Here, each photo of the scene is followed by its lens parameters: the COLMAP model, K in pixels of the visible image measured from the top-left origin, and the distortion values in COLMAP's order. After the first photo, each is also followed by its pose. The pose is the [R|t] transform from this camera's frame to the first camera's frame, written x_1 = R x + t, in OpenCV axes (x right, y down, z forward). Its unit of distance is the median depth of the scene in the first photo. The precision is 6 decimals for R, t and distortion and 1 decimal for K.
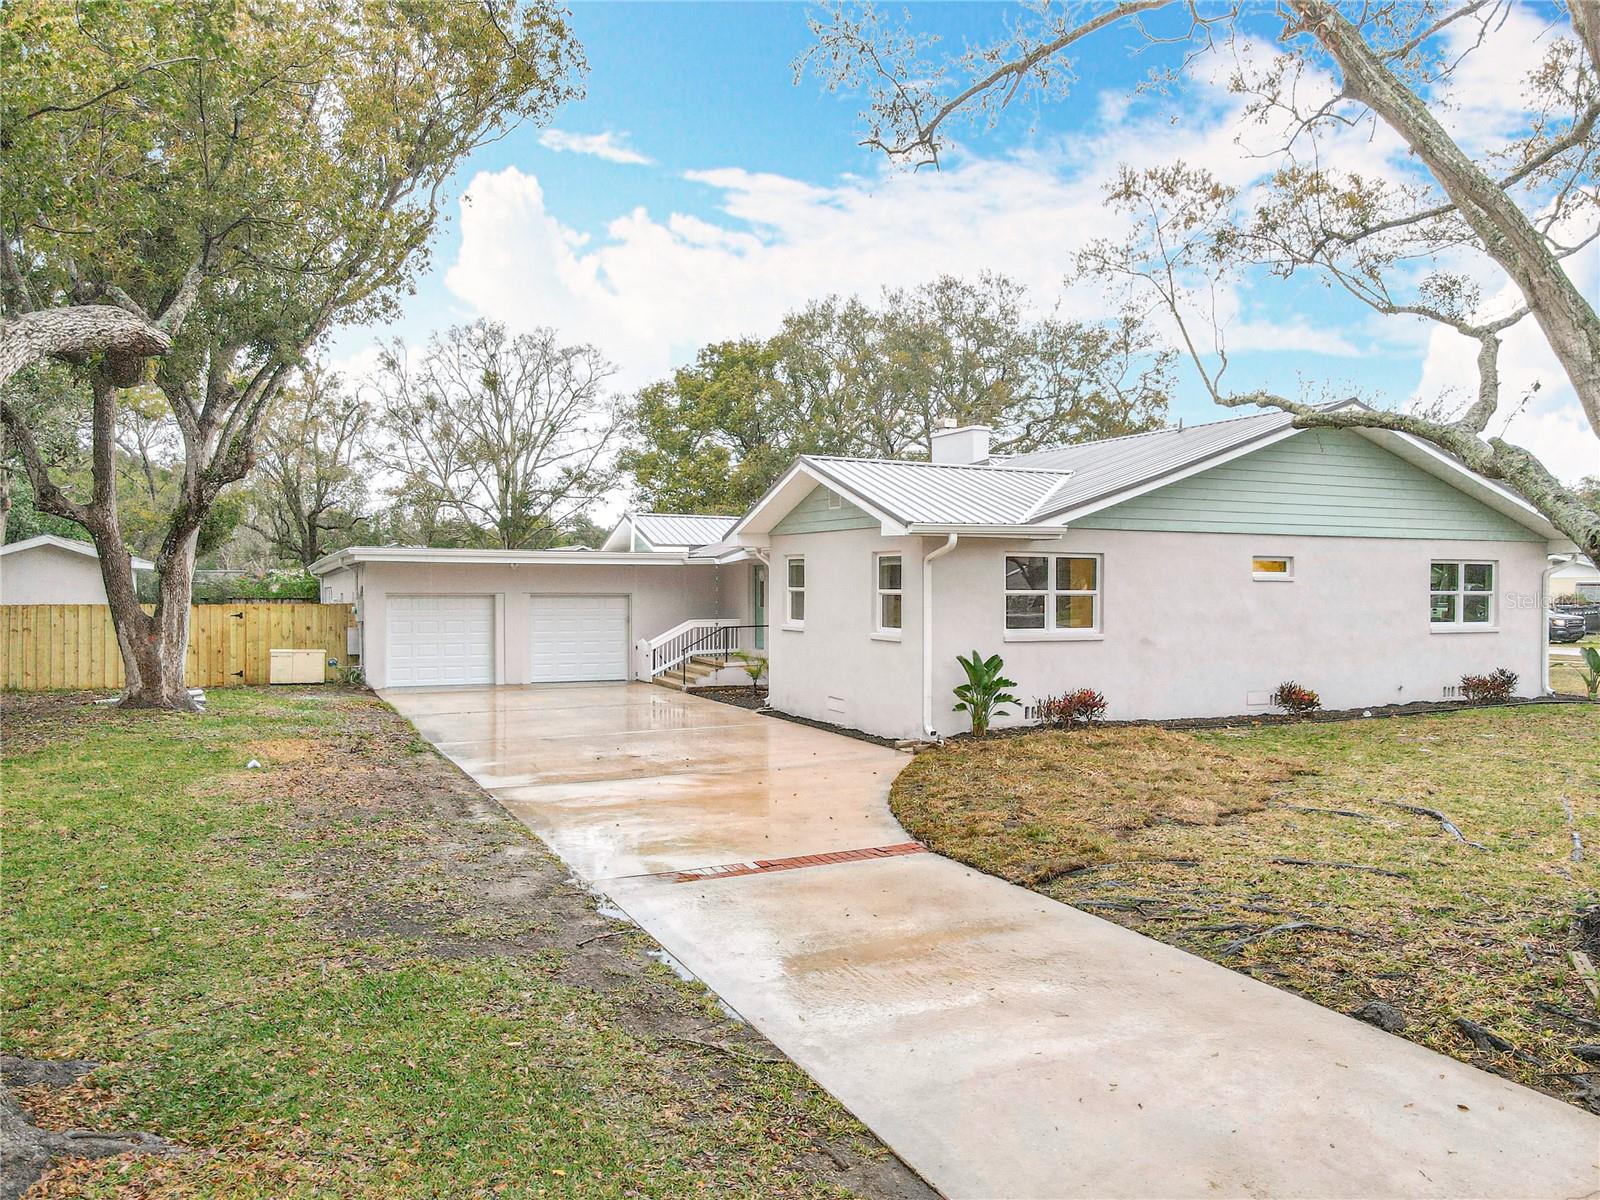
lens RADIAL K [[1151.0, 0, 818.2], [0, 1151.0, 596.7], [0, 0, 1]] dist [-0.026761, 0.003376]
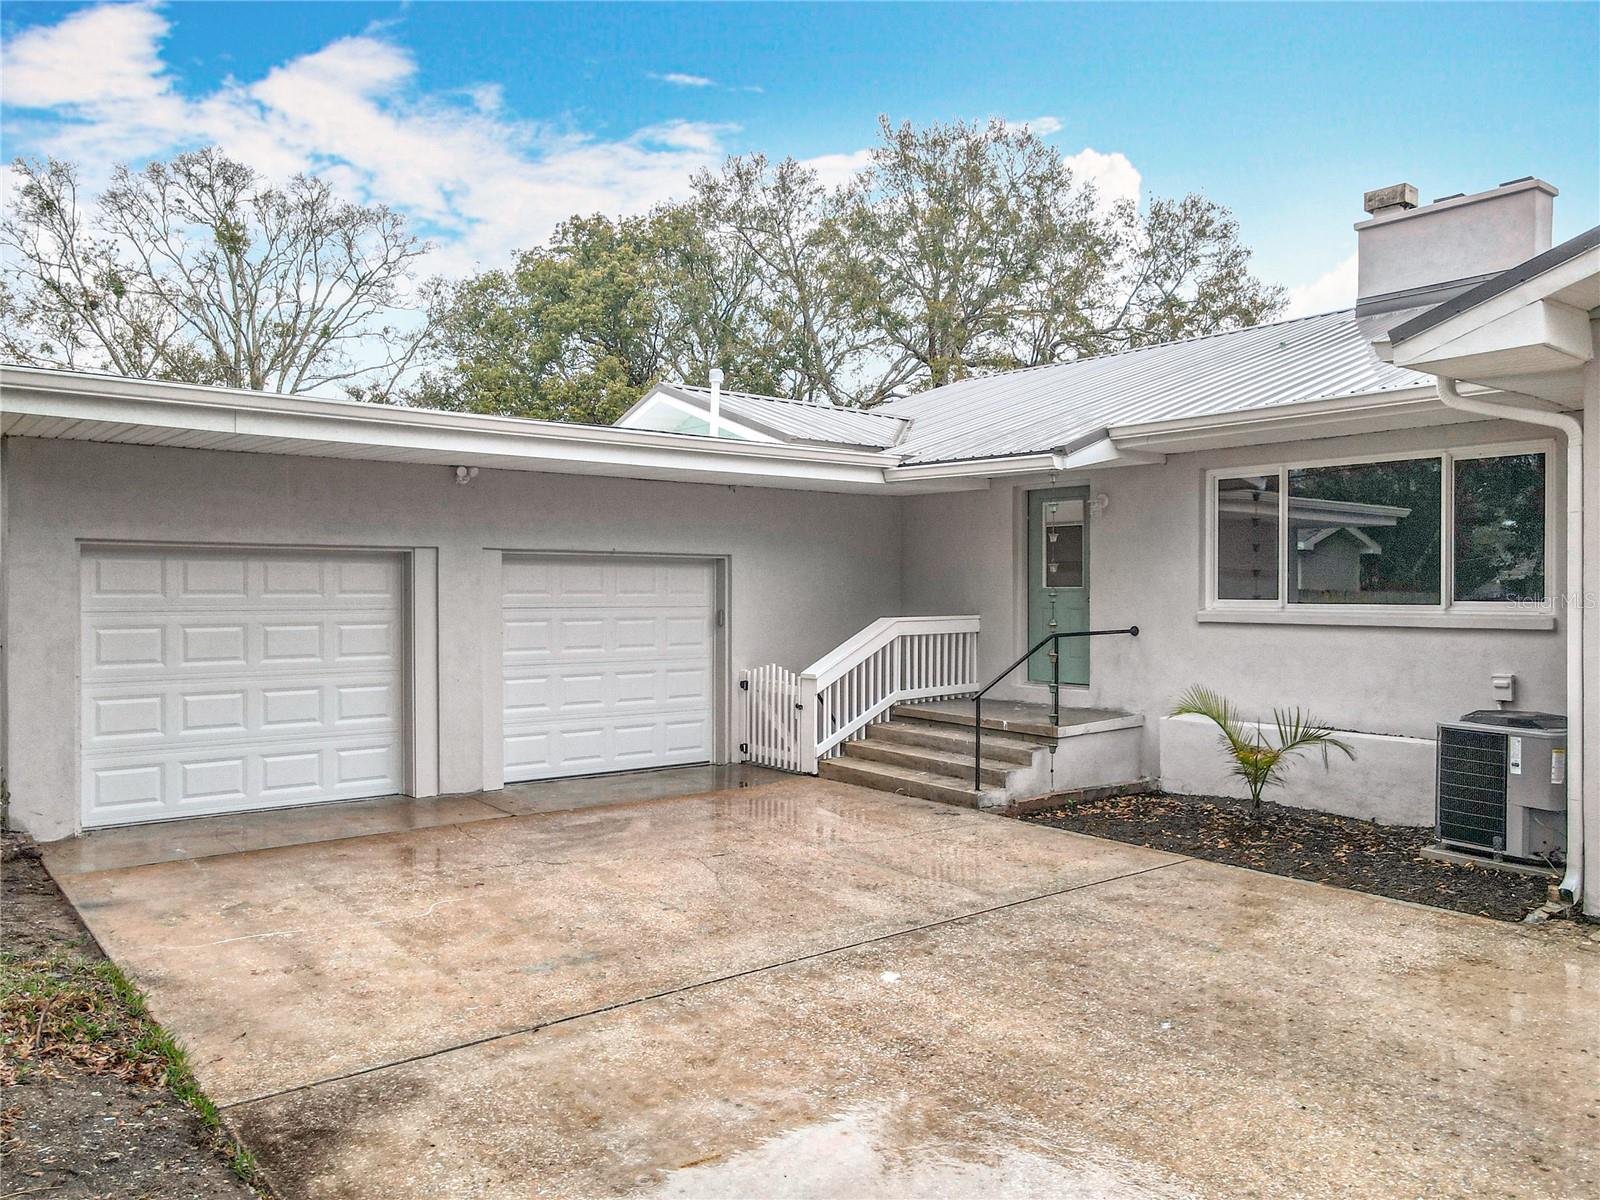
lens RADIAL K [[1178.1, 0, 812.9], [0, 1178.1, 599.7], [0, 0, 1]] dist [-0.006719, 0.047916]
pose [[0.975298, -0.000815, 0.220890, -0.235877], [-0.000324, 0.999987, 0.005119, 0.011301], [-0.220891, -0.005065, 0.975285, 0.595676]]
